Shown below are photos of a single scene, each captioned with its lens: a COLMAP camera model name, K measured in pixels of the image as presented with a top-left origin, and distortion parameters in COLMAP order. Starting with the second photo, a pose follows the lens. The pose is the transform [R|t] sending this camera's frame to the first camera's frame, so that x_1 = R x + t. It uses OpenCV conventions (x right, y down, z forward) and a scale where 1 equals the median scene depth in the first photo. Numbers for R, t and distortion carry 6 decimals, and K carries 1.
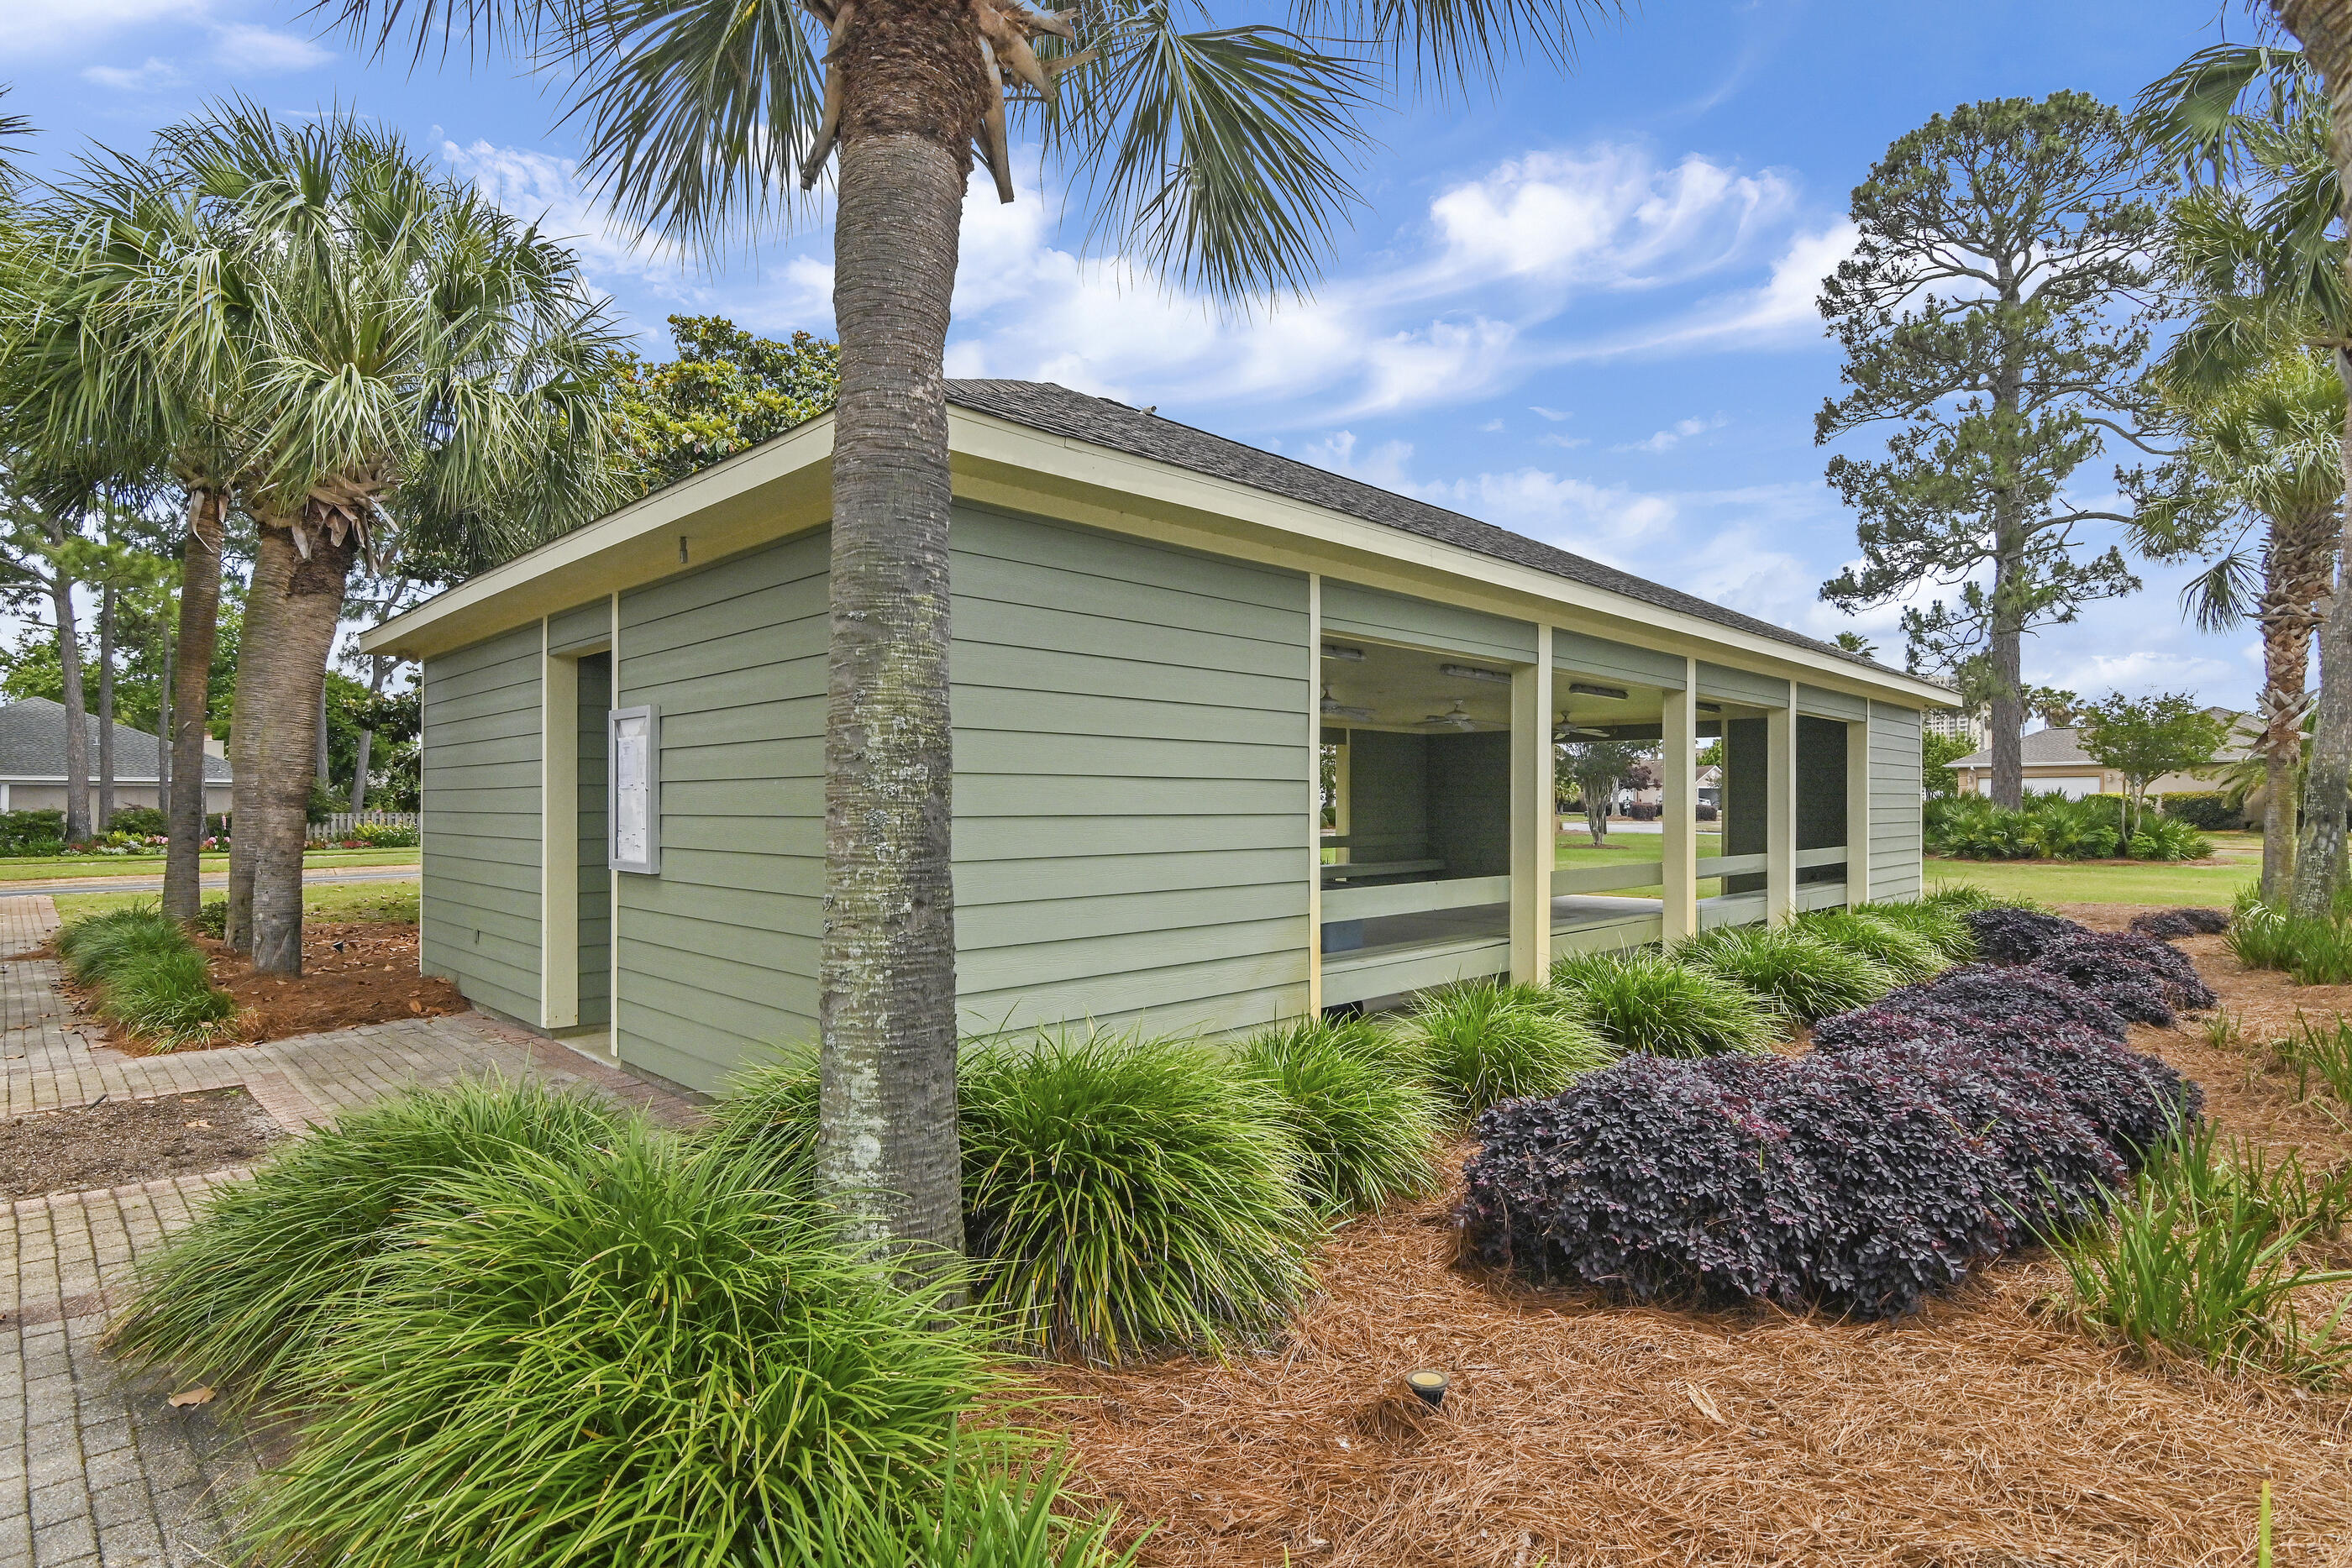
lens RADIAL K [[1151.0, 0, 1174.0], [0, 1151.0, 795.2], [0, 0, 1]] dist [0.004983, 0.000630]
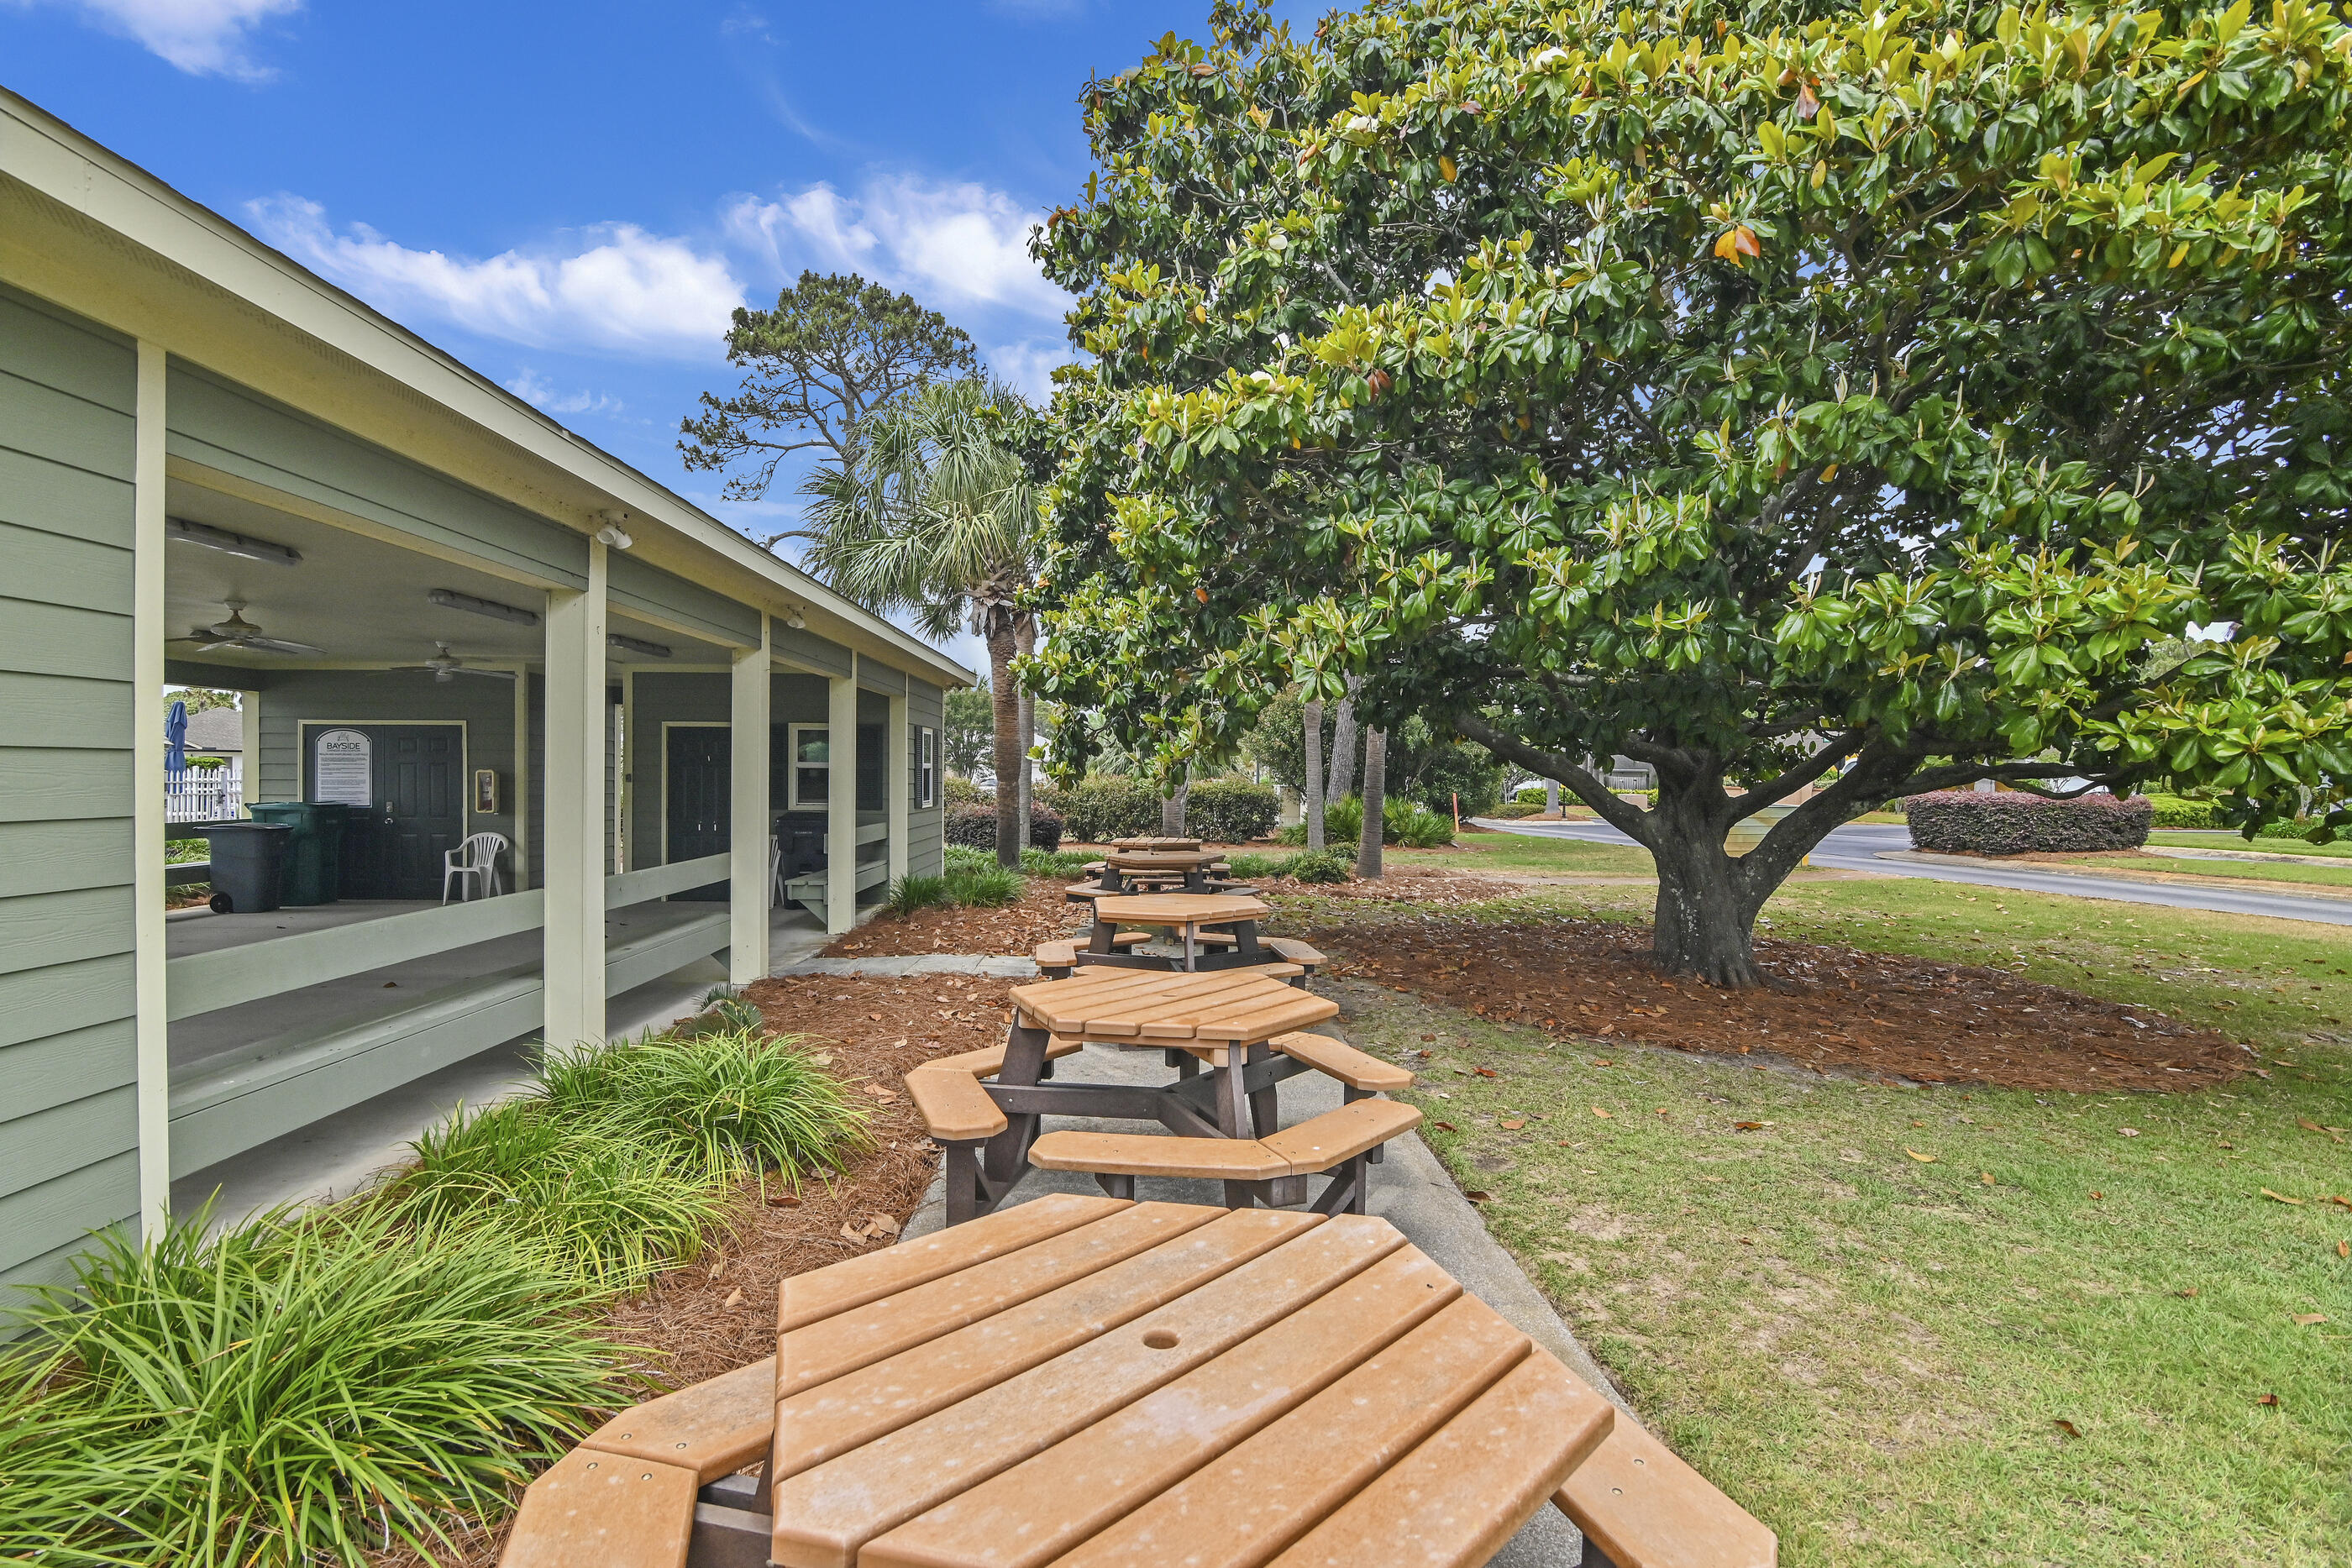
lens RADIAL K [[1151.0, 0, 1178.2], [0, 1151.0, 786.1], [0, 0, 1]] dist [0.004983, 0.000630]
pose [[0.663309, -0.014365, 0.748208, 0.038979], [-0.055662, 0.996099, 0.068471, -0.059364], [-0.746273, -0.087064, 0.659922, 0.310479]]
